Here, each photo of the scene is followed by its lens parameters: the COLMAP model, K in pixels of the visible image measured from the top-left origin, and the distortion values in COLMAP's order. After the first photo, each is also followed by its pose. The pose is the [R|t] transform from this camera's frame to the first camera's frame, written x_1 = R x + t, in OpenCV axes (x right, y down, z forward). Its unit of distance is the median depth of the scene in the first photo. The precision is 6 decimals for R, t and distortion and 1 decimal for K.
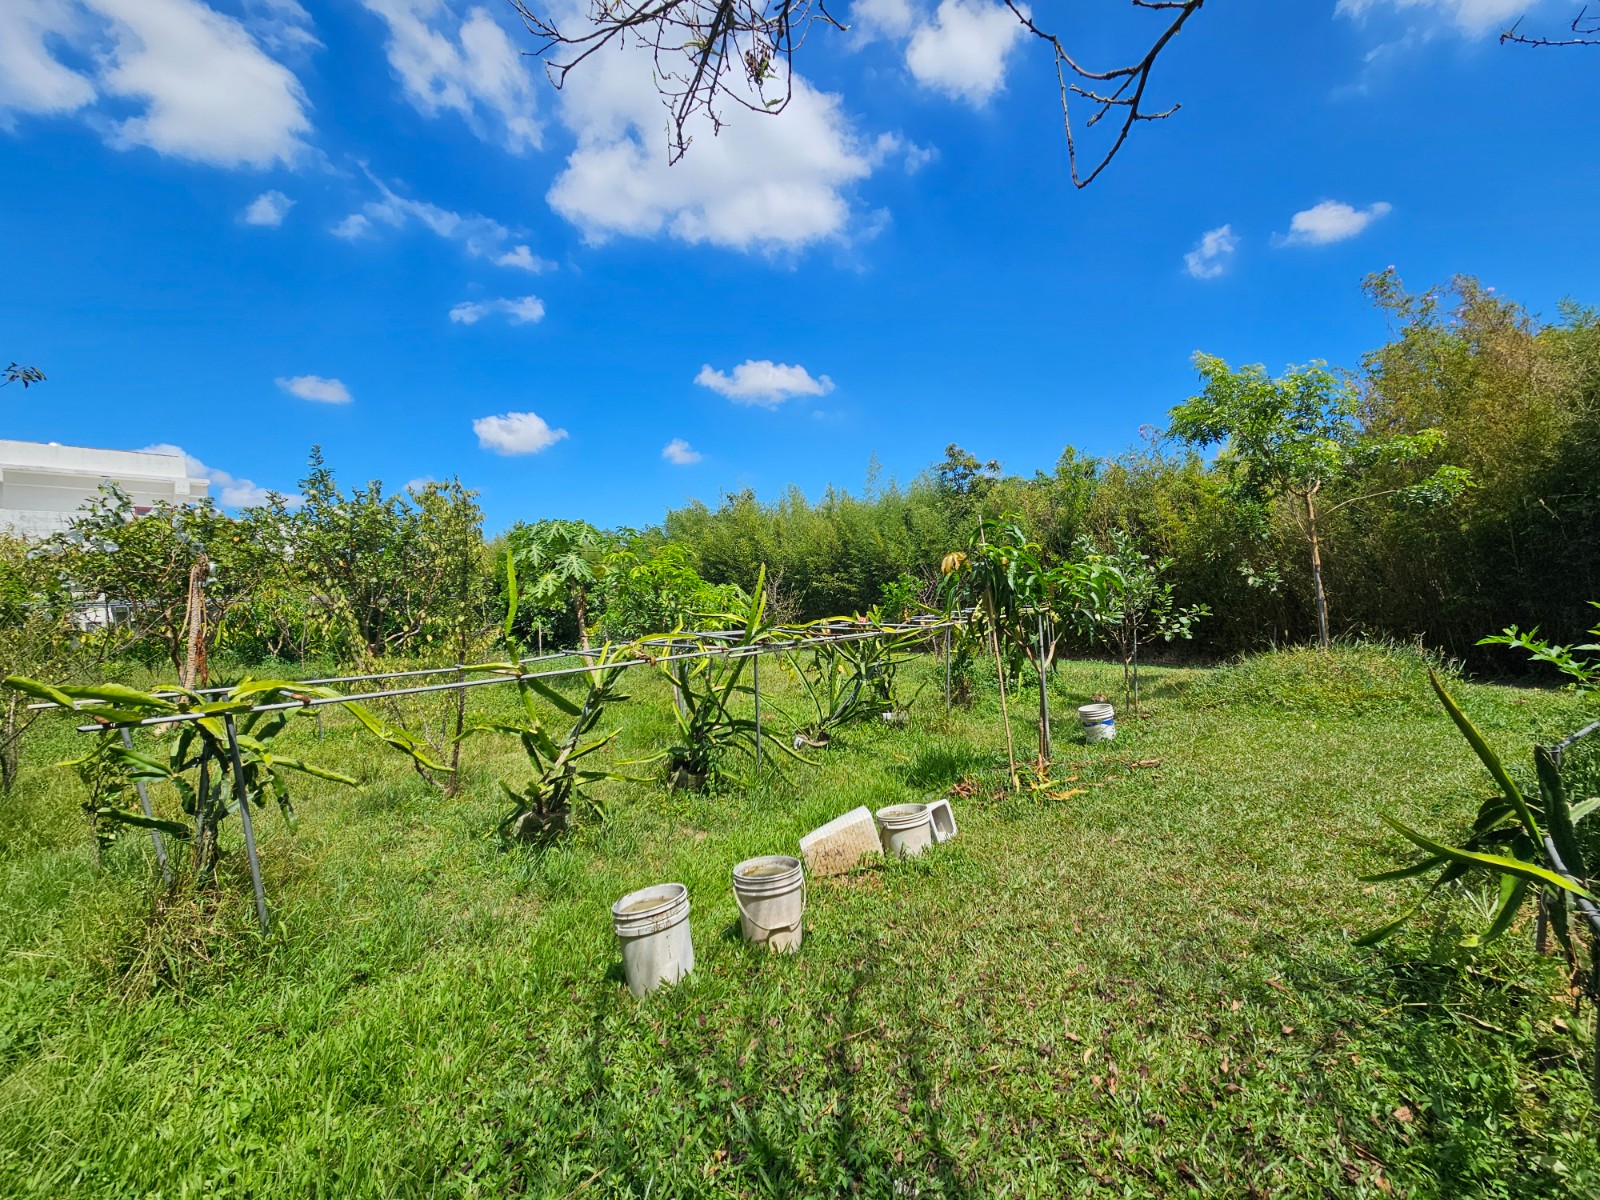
lens RADIAL K [[653.3, 0, 805.3], [0, 653.3, 601.7], [0, 0, 1]] dist [0.014636, -0.000015]
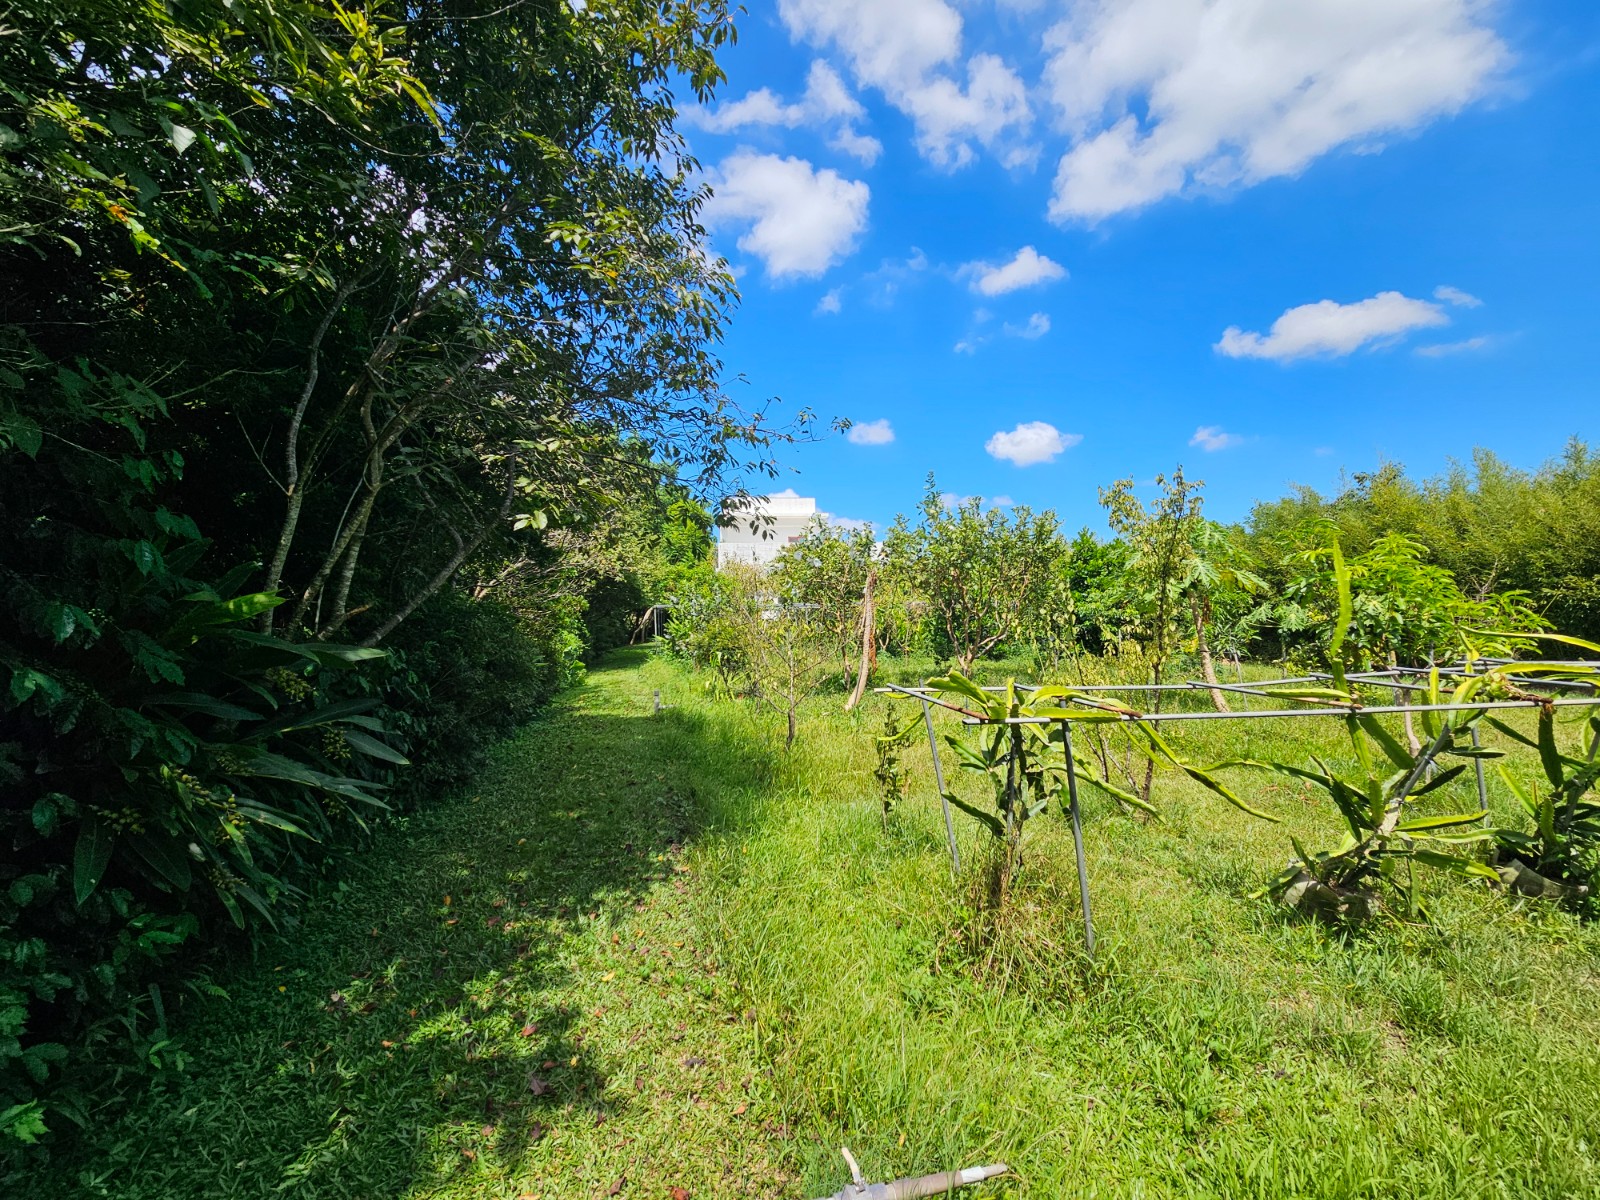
lens RADIAL K [[653.3, 0, 795.8], [0, 653.3, 600.0], [0, 0, 1]] dist [0.014636, -0.000015]
pose [[0.758568, 0.008051, -0.651545, -0.116314], [-0.017998, 0.999801, -0.008599, 0.000634], [0.651346, 0.018249, 0.758562, -0.002896]]
